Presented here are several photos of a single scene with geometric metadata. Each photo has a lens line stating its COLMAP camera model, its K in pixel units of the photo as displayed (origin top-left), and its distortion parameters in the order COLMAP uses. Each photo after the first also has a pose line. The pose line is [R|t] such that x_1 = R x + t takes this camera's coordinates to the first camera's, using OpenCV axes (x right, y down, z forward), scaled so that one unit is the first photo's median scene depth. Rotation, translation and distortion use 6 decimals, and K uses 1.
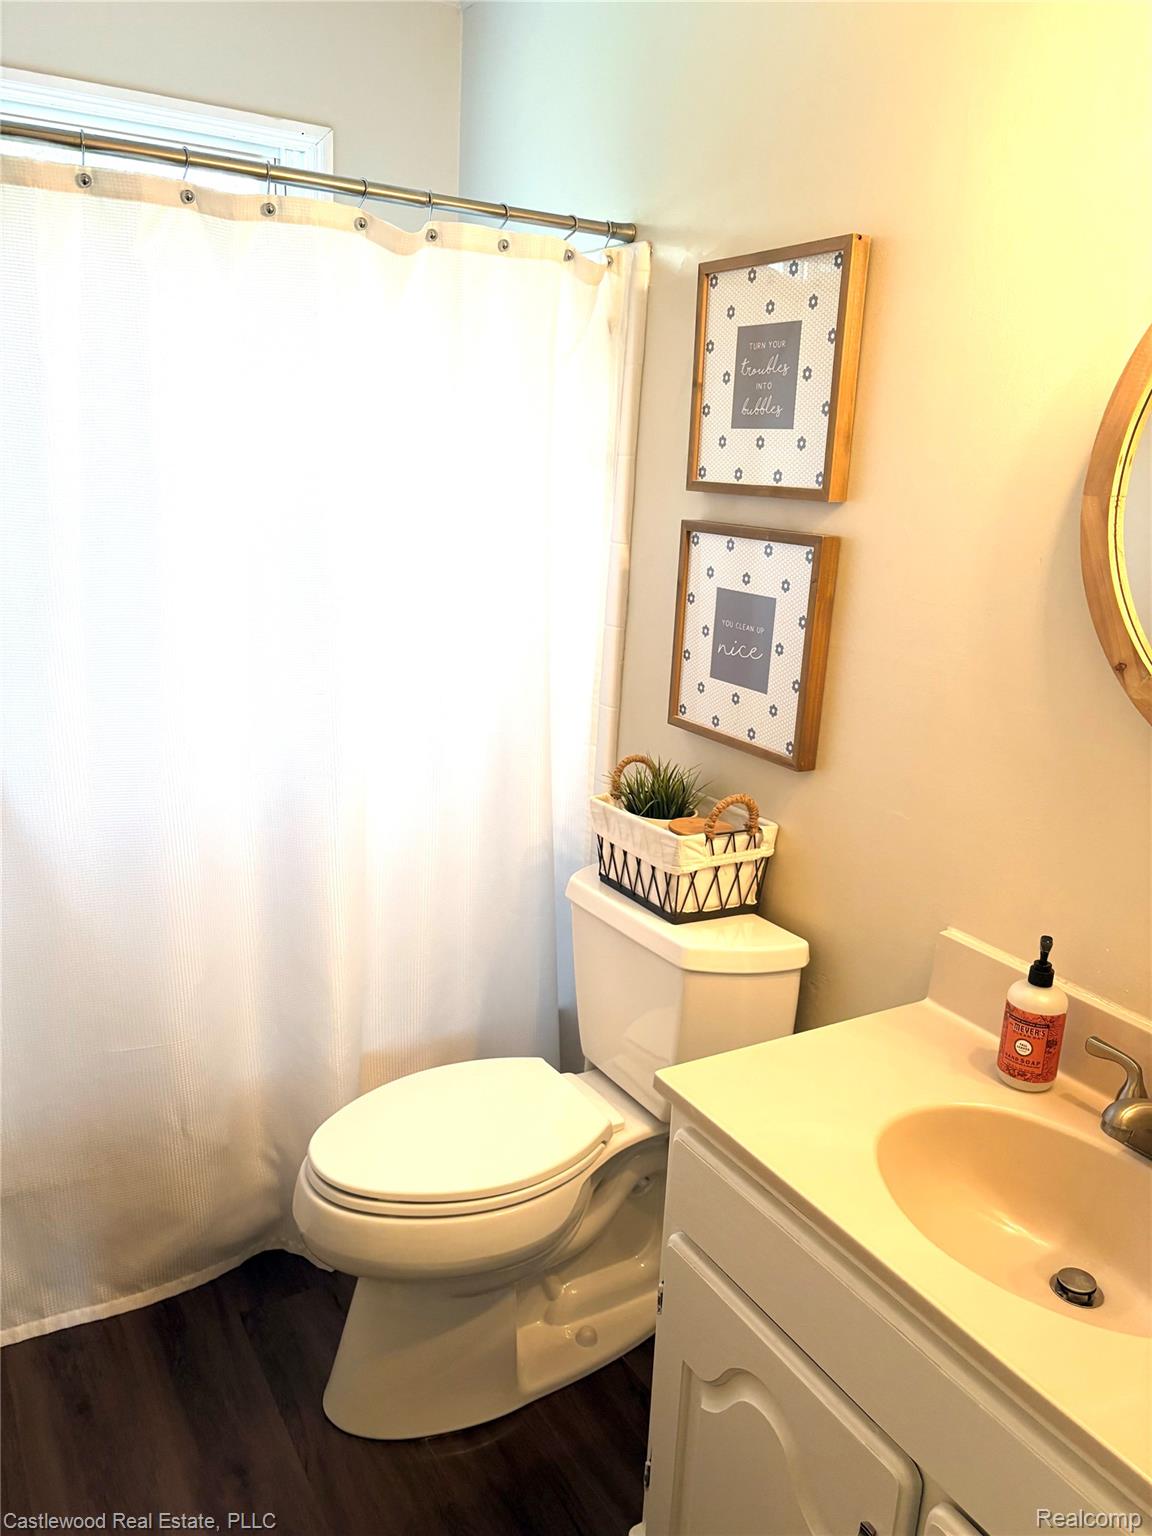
lens RADIAL K [[1169.9, 0, 547.0], [0, 1169.9, 772.9], [0, 0, 1]] dist [0.064391, -0.063729]
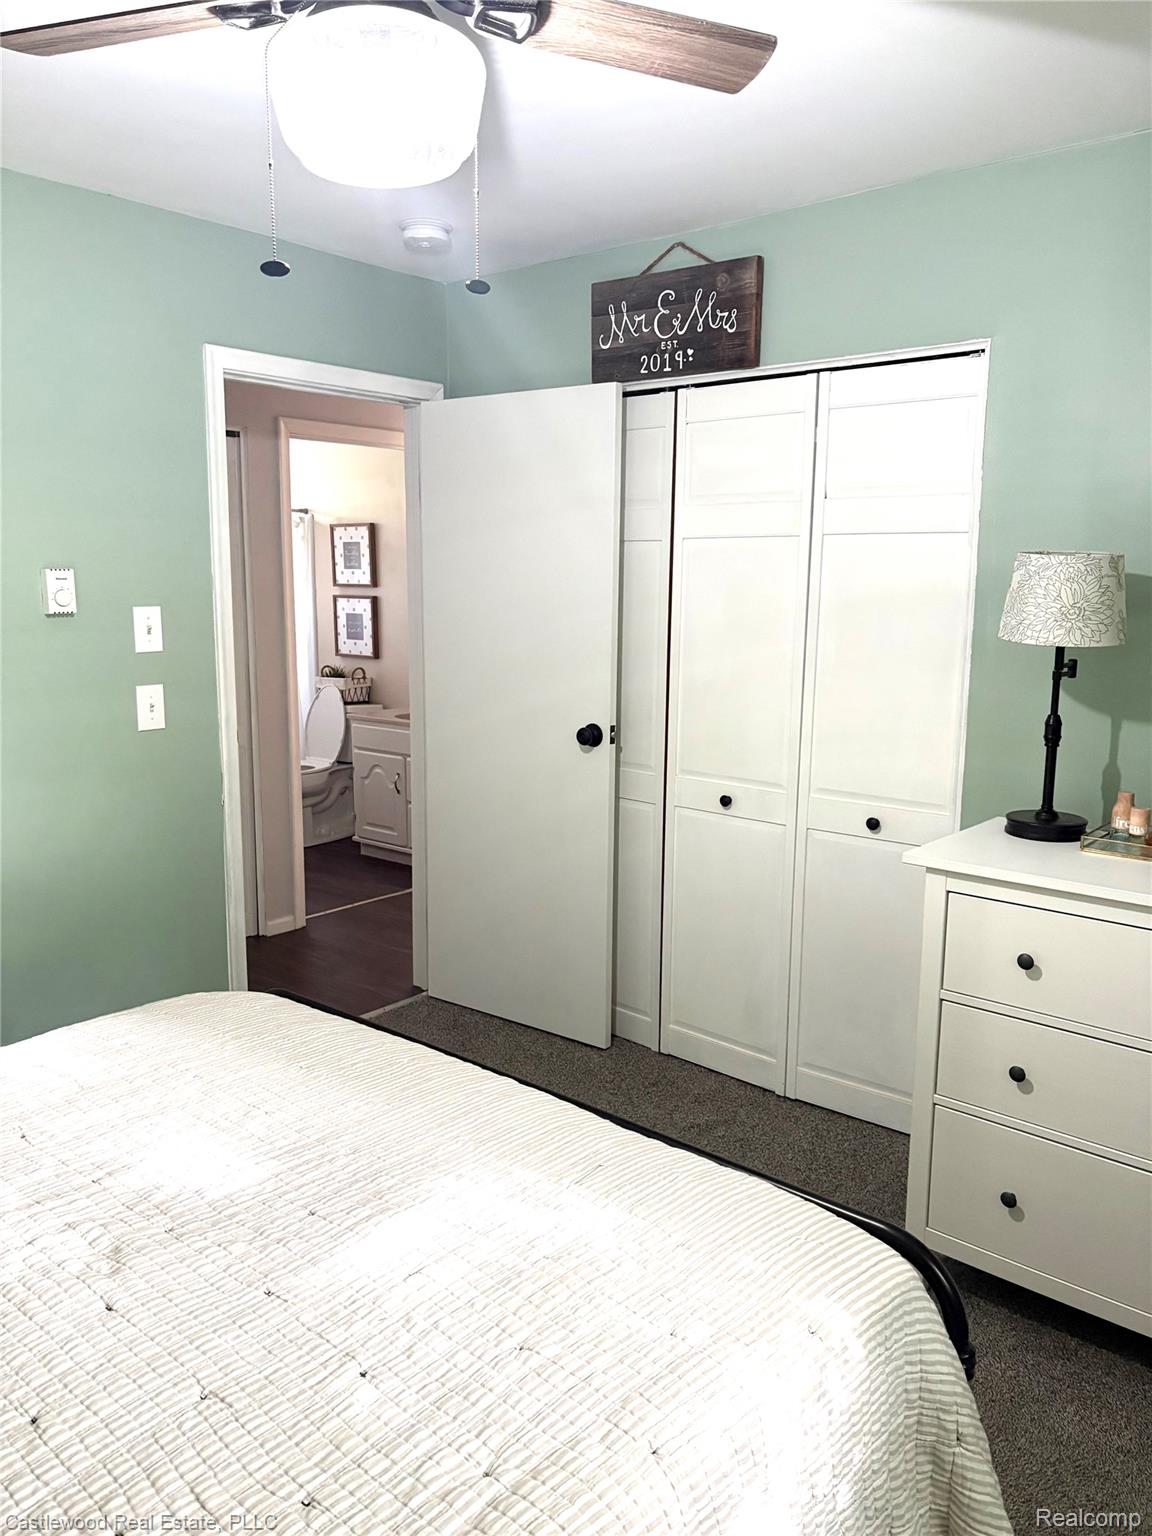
lens RADIAL K [[1169.9, 0, 574.8], [0, 1169.9, 770.8], [0, 0, 1]] dist [0.064391, -0.063729]
pose [[0.934637, -0.101581, 0.340786, -0.463571], [0.129764, 0.989674, -0.060887, 0.617263], [-0.331082, 0.101129, 0.938167, -2.493970]]
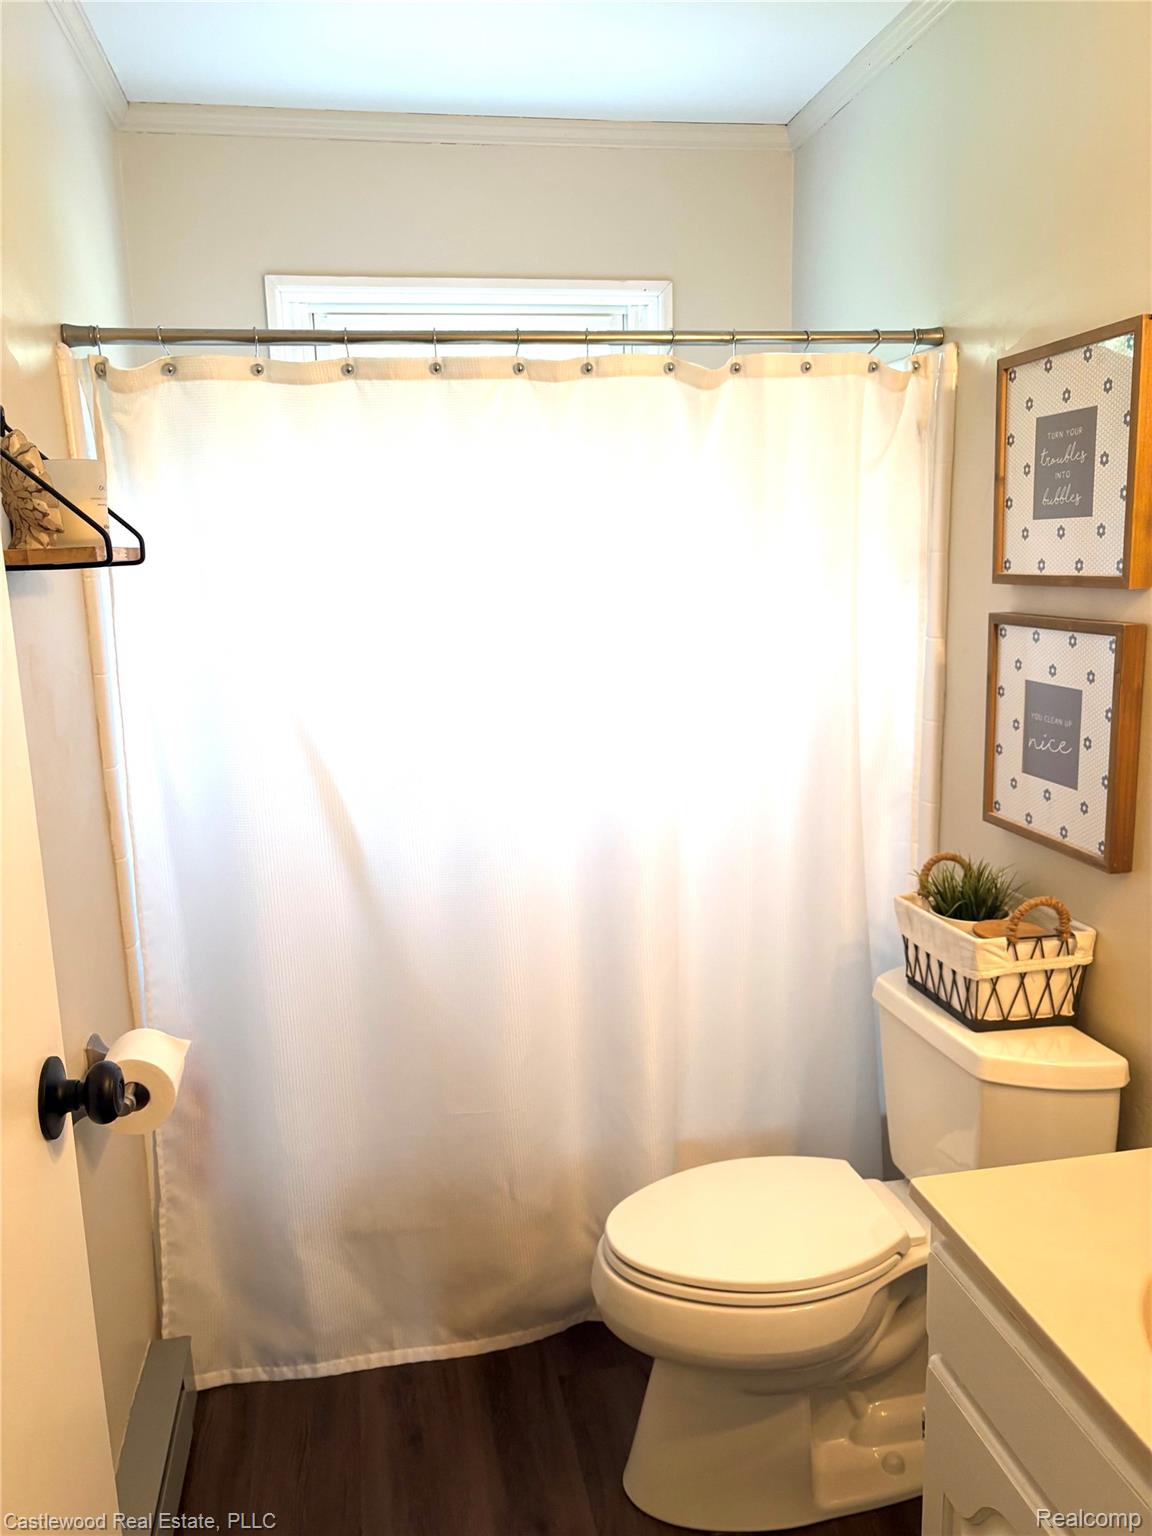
lens RADIAL K [[1169.9, 0, 559.7], [0, 1169.9, 775.2], [0, 0, 1]] dist [0.064391, -0.063729]
pose [[0.937509, -0.011245, -0.347779, 0.124422], [-0.015538, 0.997128, -0.074126, -0.002656], [0.347614, 0.074897, 0.934642, -0.033856]]
